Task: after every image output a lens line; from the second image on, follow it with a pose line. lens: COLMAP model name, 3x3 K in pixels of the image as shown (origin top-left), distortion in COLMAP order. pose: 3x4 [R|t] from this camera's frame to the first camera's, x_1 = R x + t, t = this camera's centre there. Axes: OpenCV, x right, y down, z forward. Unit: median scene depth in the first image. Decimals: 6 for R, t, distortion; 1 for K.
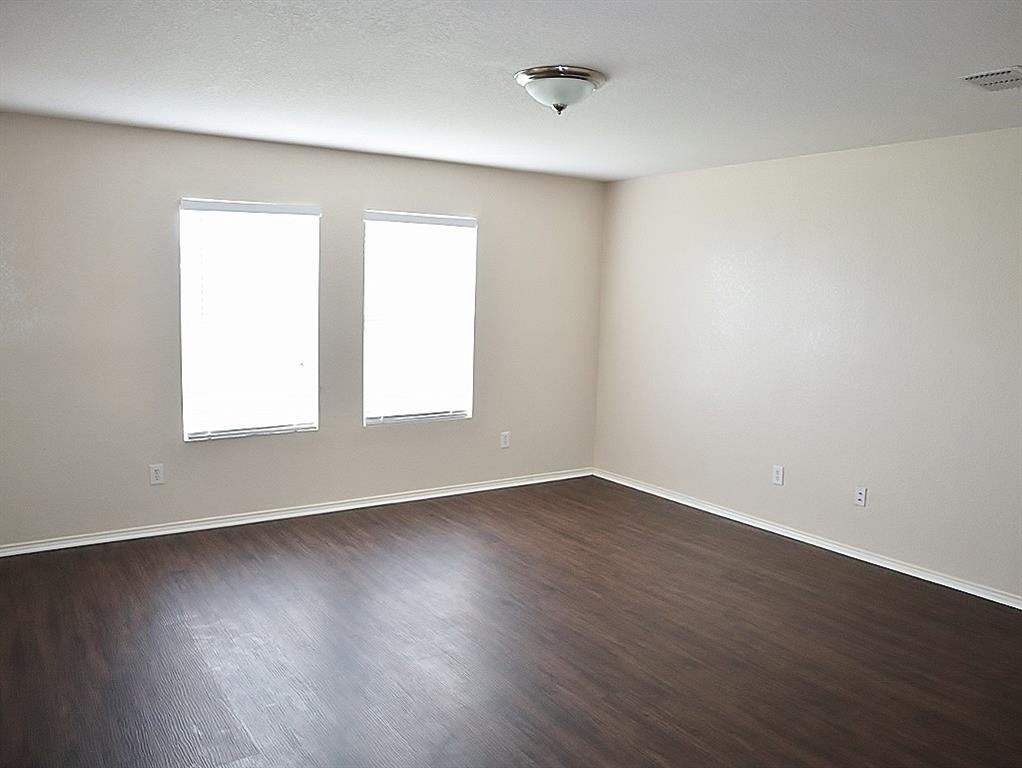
lens RADIAL K [[808.3, 0, 511.0], [0, 808.3, 384.0], [0, 0, 1]] dist [-0.117693, 0.090021]
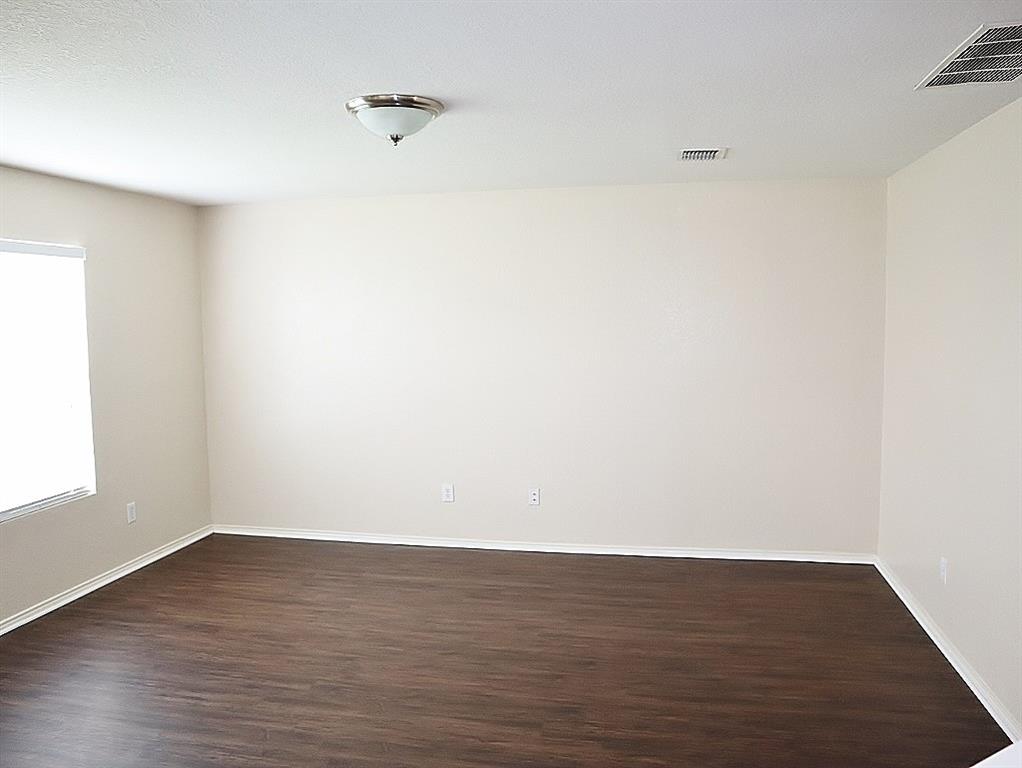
lens RADIAL K [[808.3, 0, 511.0], [0, 808.3, 384.0], [0, 0, 1]] dist [-0.117693, 0.090021]
pose [[0.711770, -0.096227, 0.695790, -0.336182], [0.112561, 0.993396, 0.022240, -0.043587], [-0.693335, 0.062489, 0.717901, 0.164857]]
